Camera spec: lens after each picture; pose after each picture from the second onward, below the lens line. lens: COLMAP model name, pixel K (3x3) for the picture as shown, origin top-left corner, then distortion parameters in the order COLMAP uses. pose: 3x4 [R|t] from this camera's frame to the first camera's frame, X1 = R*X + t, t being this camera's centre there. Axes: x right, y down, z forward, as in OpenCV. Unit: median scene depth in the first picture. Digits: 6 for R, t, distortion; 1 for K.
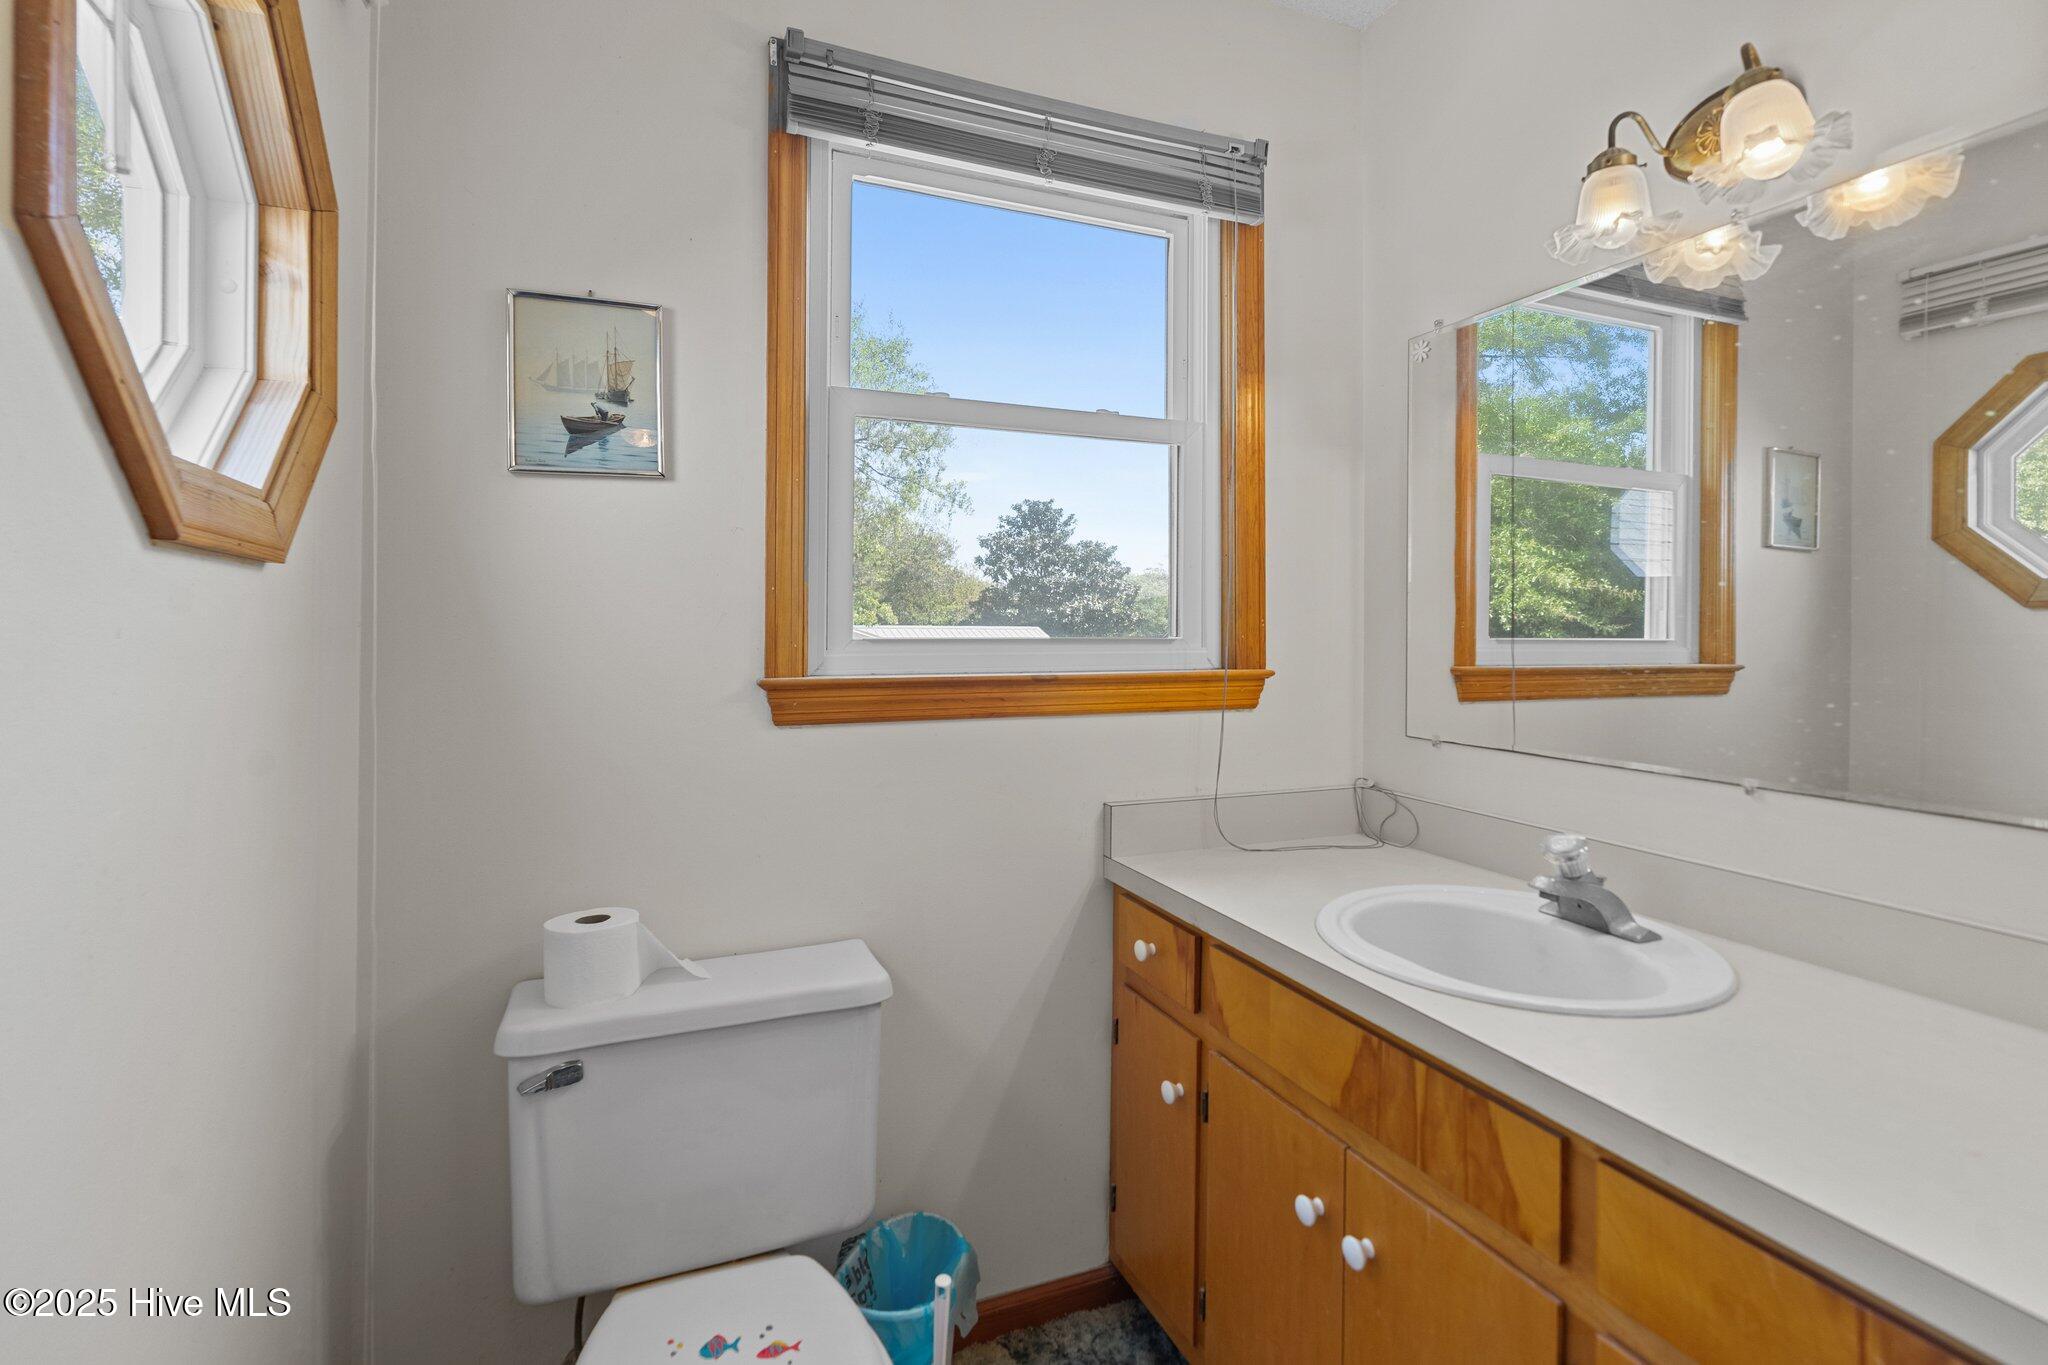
lens RADIAL K [[940.1, 0, 1014.2], [0, 940.1, 637.8], [0, 0, 1]] dist [-0.005493, 0.003259]
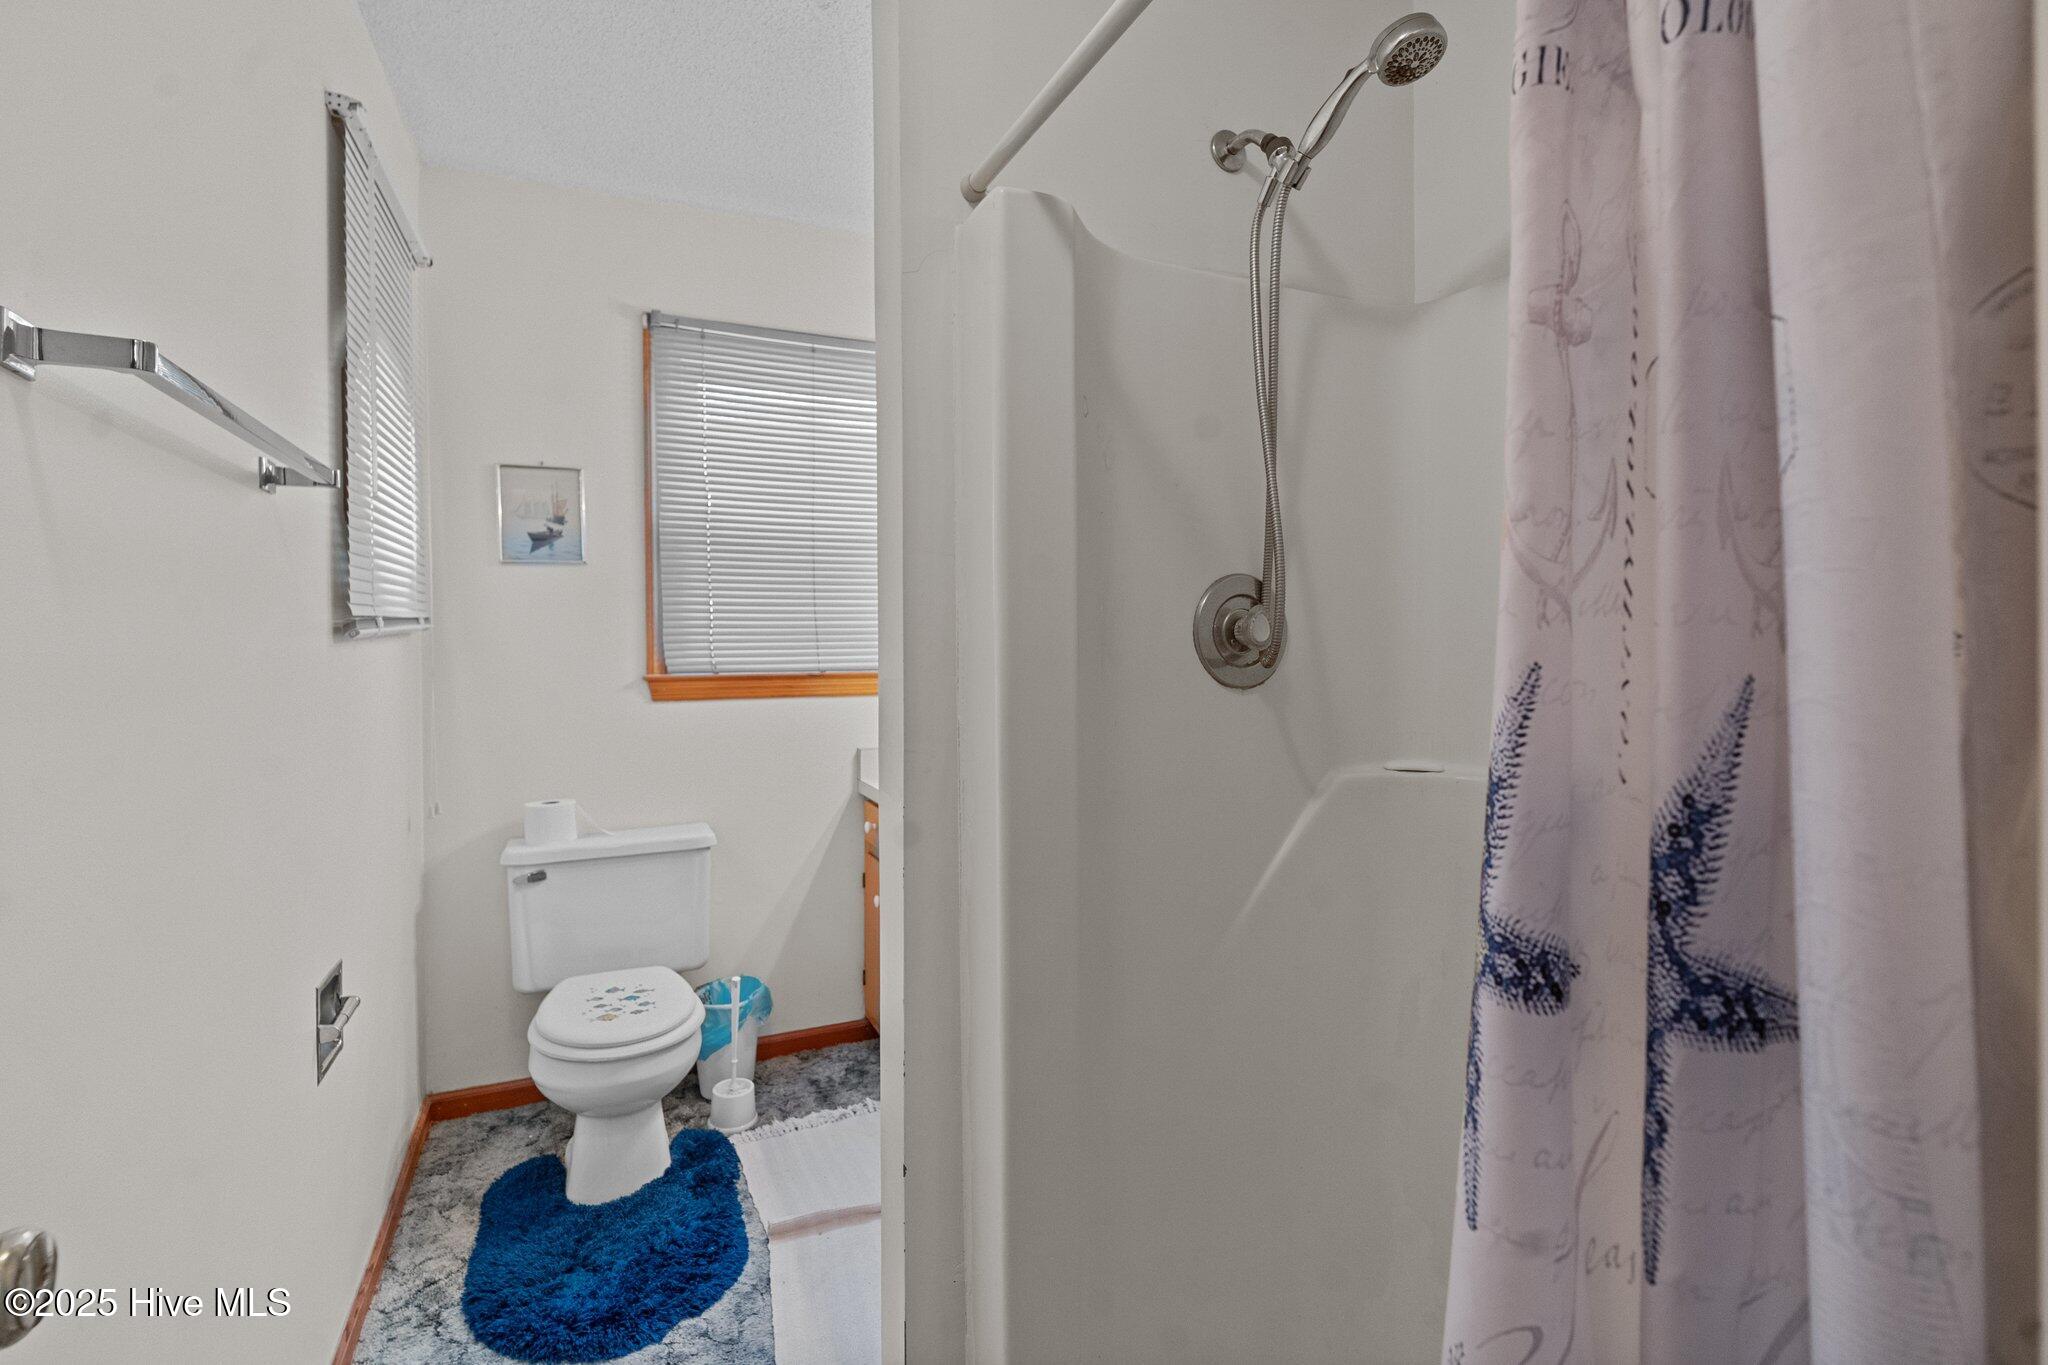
lens RADIAL K [[940.1, 0, 1025.5], [0, 940.1, 678.4], [0, 0, 1]] dist [-0.005493, 0.003259]
pose [[0.999670, -0.007185, 0.024673, 0.433291], [0.006334, 0.999389, 0.034377, -0.007635], [-0.024905, -0.034209, 0.999104, -0.847446]]
